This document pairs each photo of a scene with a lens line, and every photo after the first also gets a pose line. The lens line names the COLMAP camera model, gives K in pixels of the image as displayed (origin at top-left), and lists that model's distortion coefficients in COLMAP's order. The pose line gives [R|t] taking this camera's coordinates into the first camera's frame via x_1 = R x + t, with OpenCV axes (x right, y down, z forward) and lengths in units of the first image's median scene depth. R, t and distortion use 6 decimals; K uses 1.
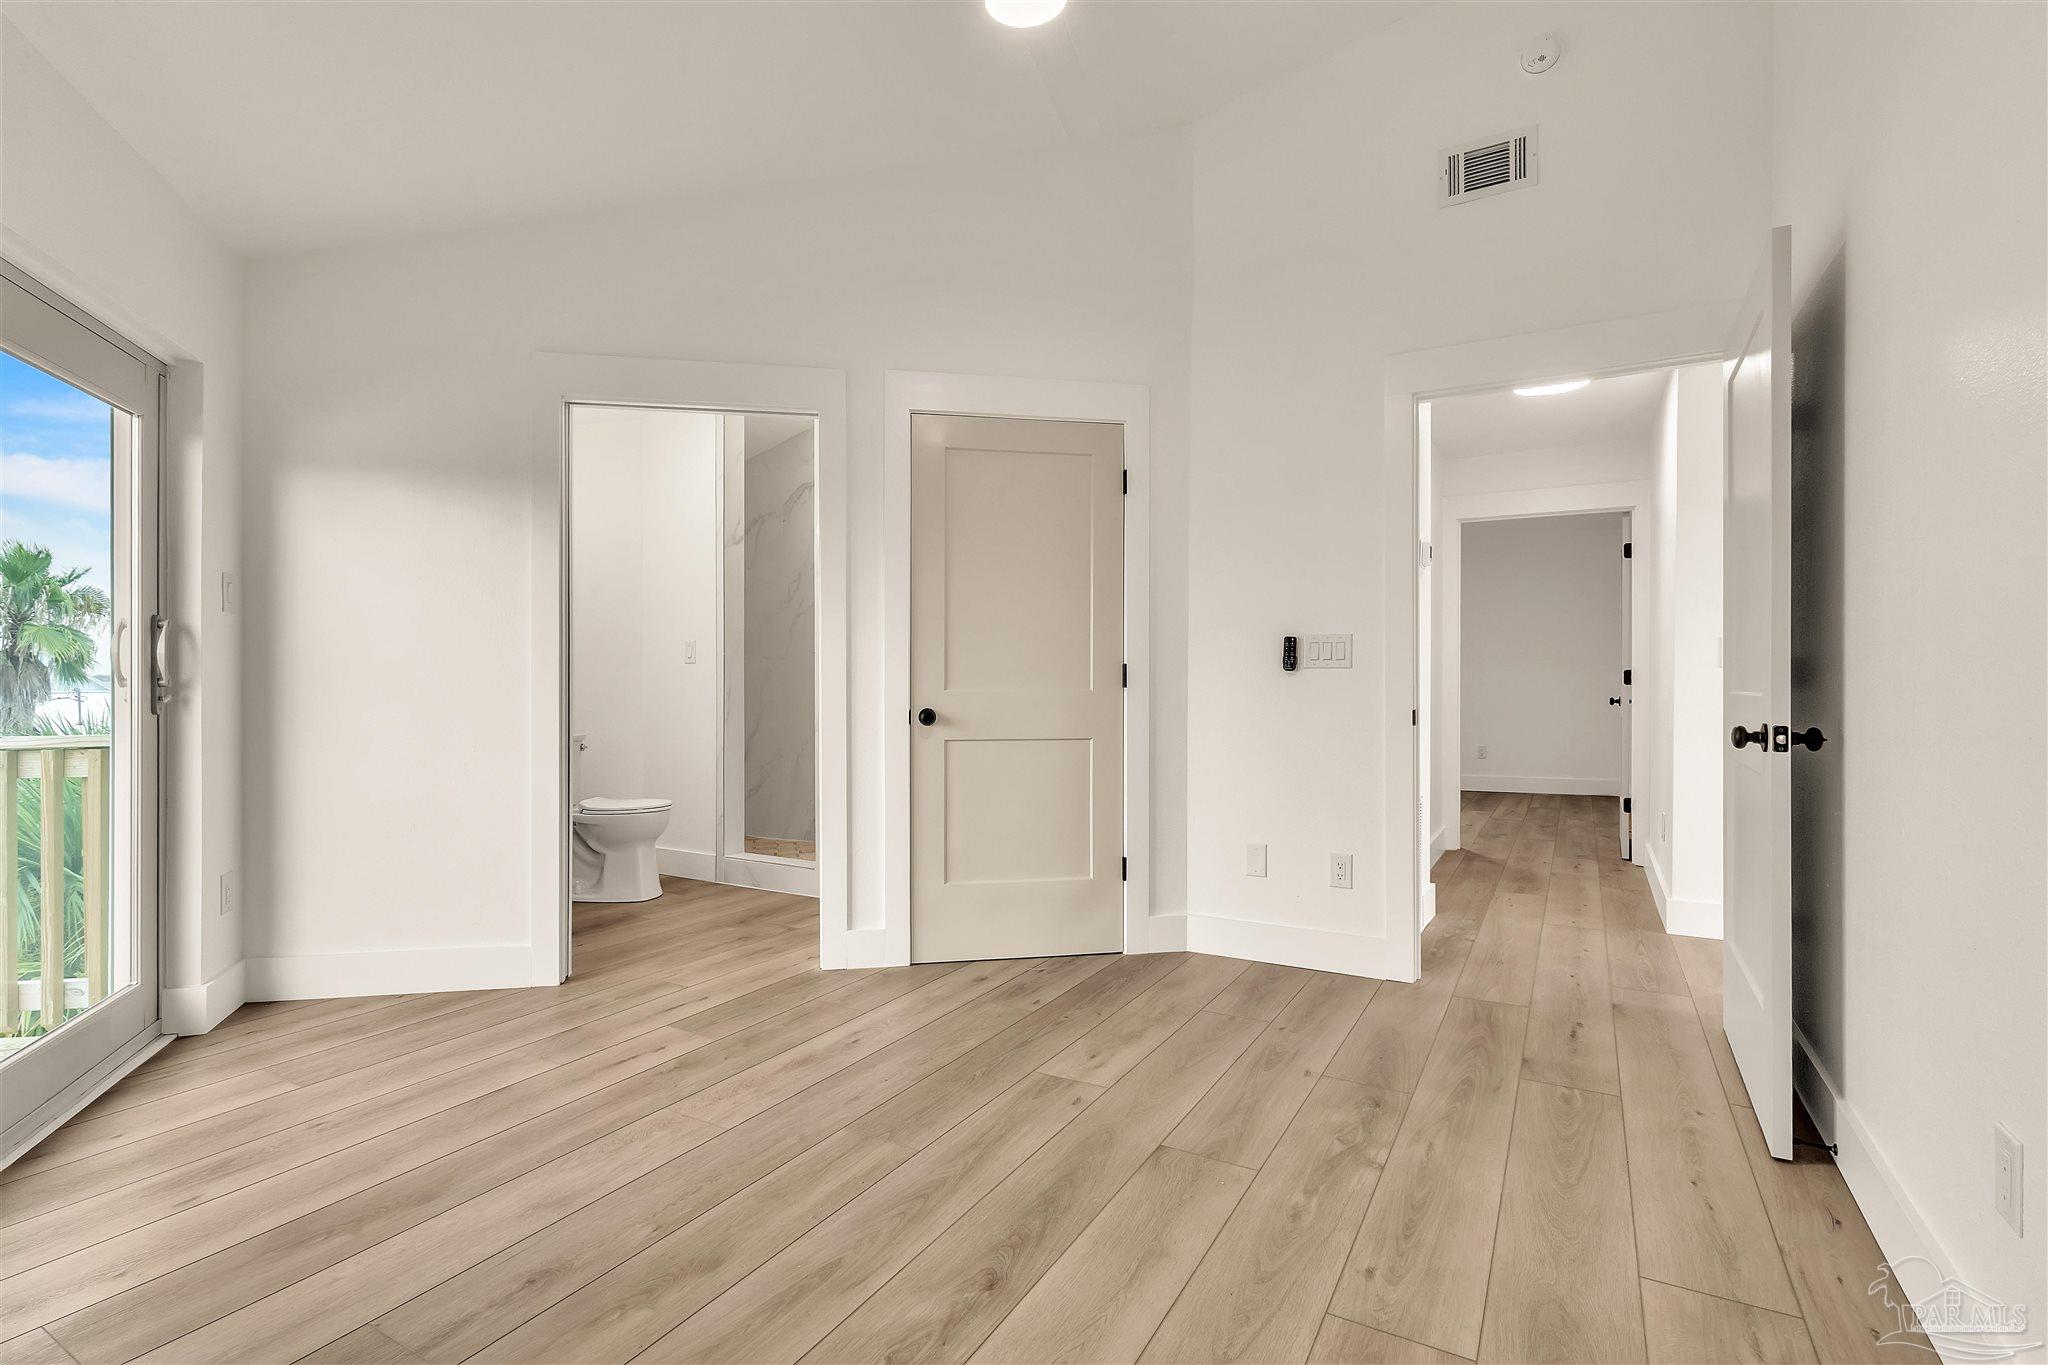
lens RADIAL K [[959.1, 0, 1030.5], [0, 959.1, 681.7], [0, 0, 1]] dist [0.003050, -0.001260]
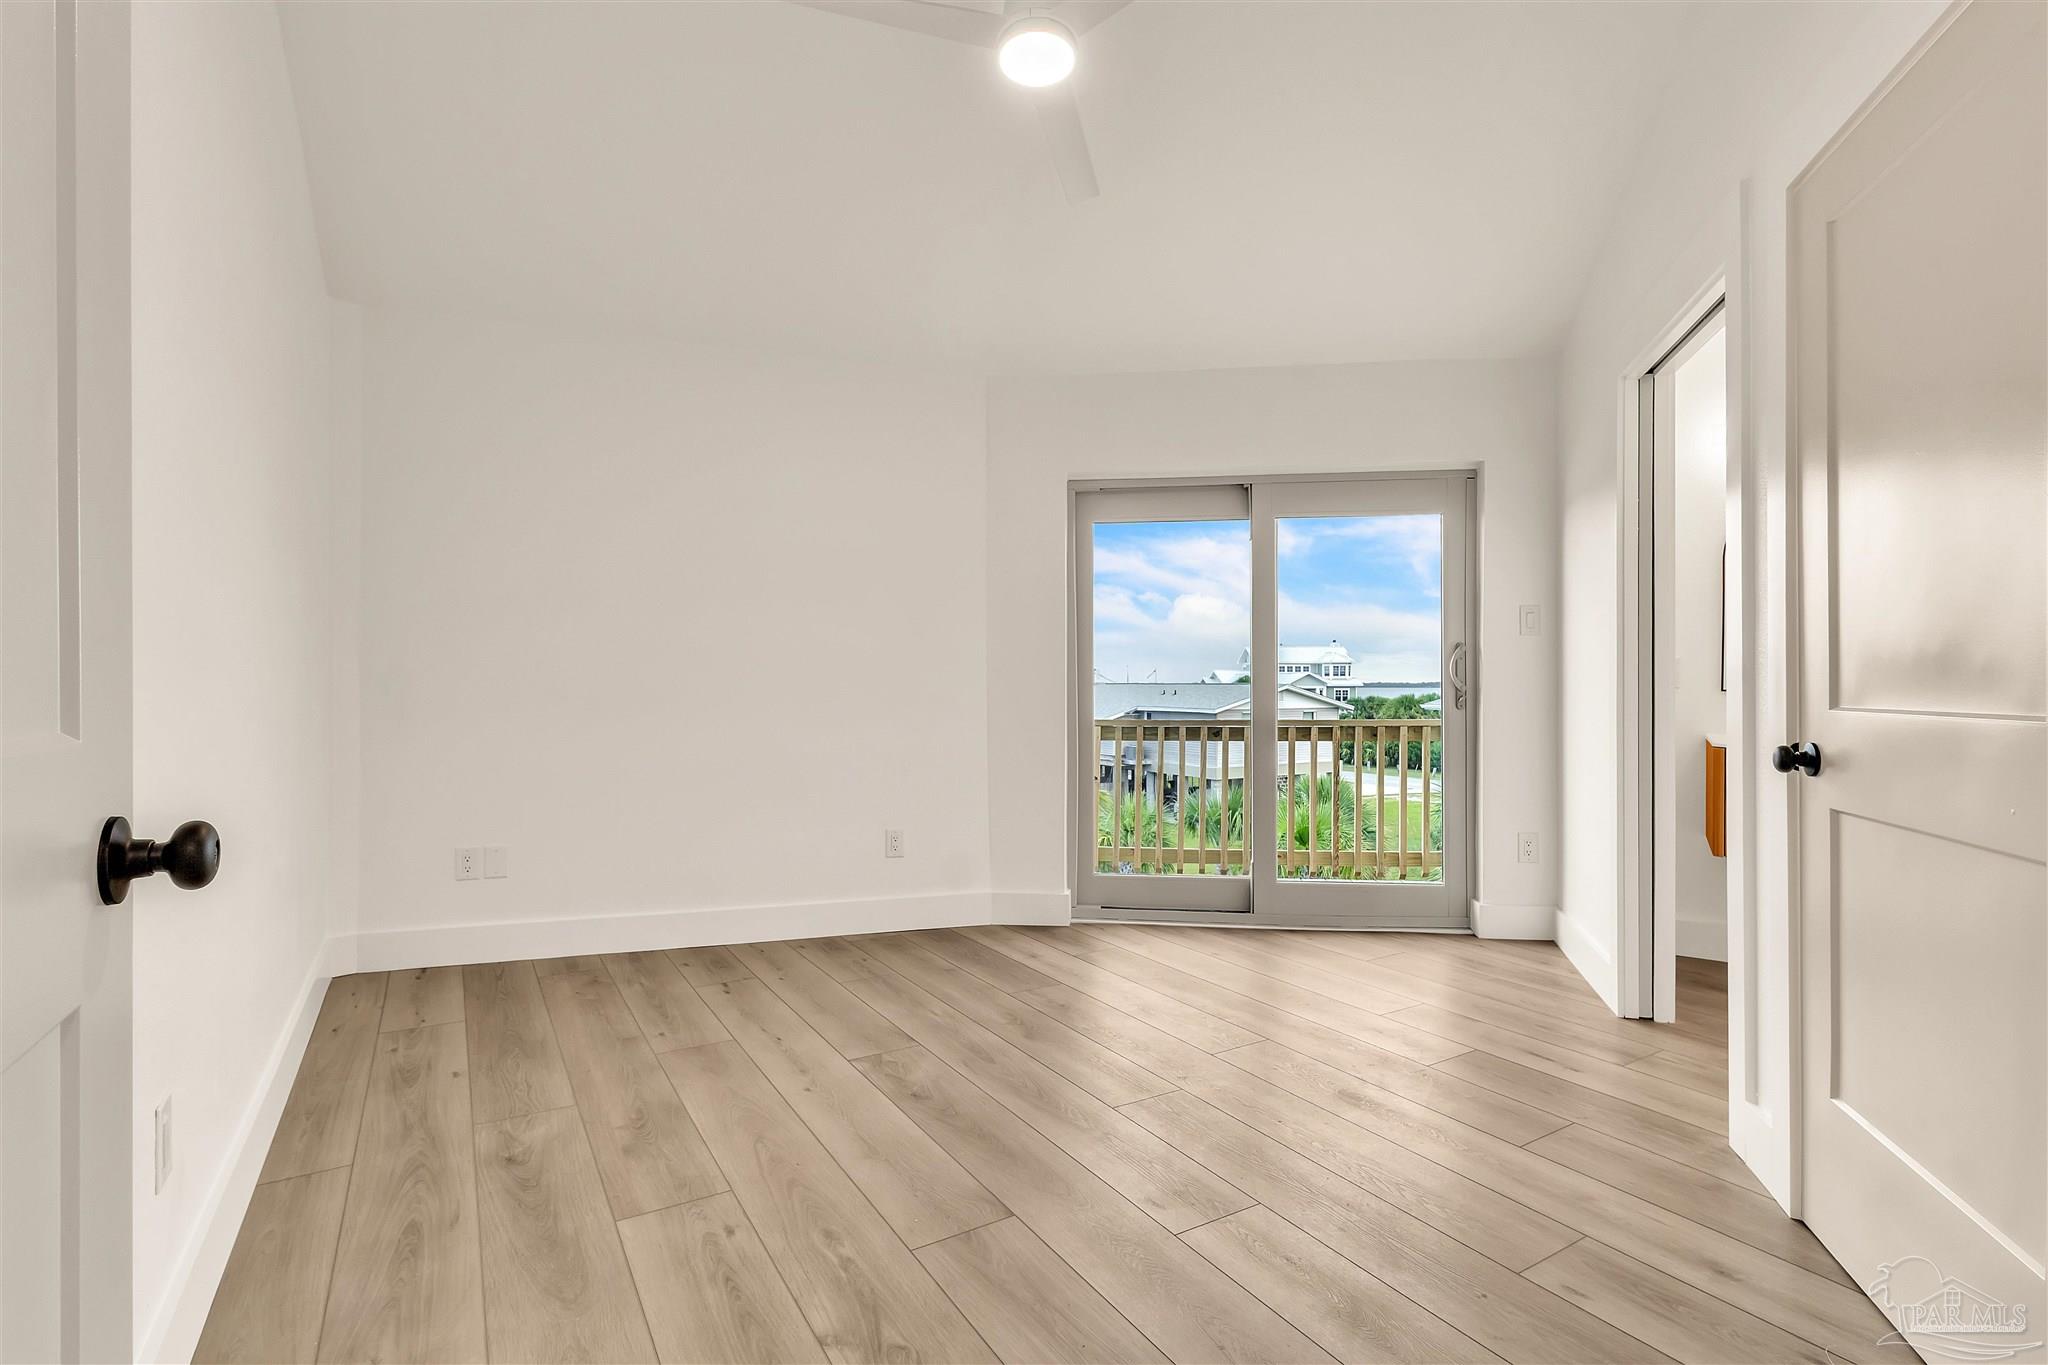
lens RADIAL K [[959.1, 0, 1029.9], [0, 959.1, 684.2], [0, 0, 1]] dist [0.003050, -0.001260]
pose [[-0.482681, -0.001019, -0.875796, 1.058727], [-0.002374, 0.999997, 0.000145, -0.007142], [0.875793, 0.002150, -0.482682, 1.686608]]
